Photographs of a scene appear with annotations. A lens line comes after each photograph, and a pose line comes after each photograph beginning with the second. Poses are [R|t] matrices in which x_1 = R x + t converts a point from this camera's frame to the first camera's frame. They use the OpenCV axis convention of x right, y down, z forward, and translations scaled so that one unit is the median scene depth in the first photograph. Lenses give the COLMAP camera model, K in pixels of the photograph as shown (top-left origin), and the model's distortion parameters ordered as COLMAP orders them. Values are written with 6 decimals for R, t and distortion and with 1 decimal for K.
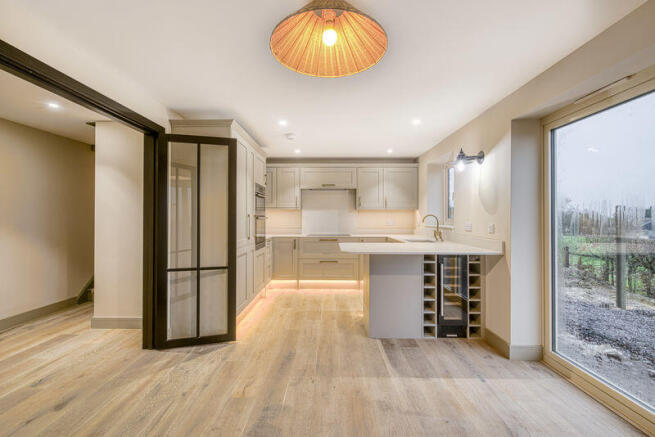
lens RADIAL K [[278.9, 0, 325.2], [0, 278.9, 217.3], [0, 0, 1]] dist [-0.004252, 0.002209]
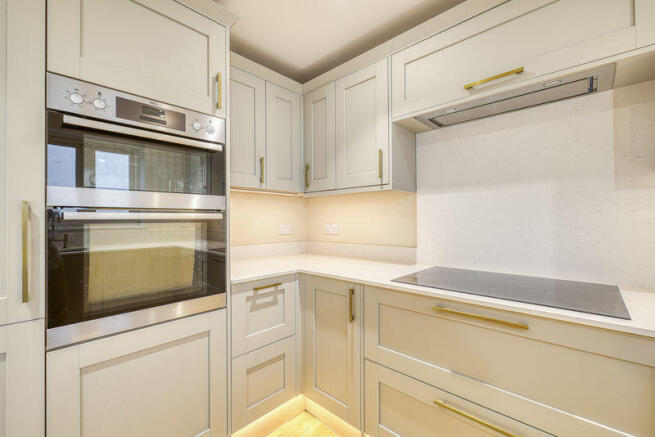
lens RADIAL K [[278.9, 0, 329.2], [0, 278.9, 218.5], [0, 0, 1]] dist [-0.004252, 0.002209]
pose [[0.741303, -0.008382, -0.671118, 0.120818], [0.007734, 0.999962, -0.003946, 0.010491], [0.671126, -0.002265, 0.741340, 1.283309]]
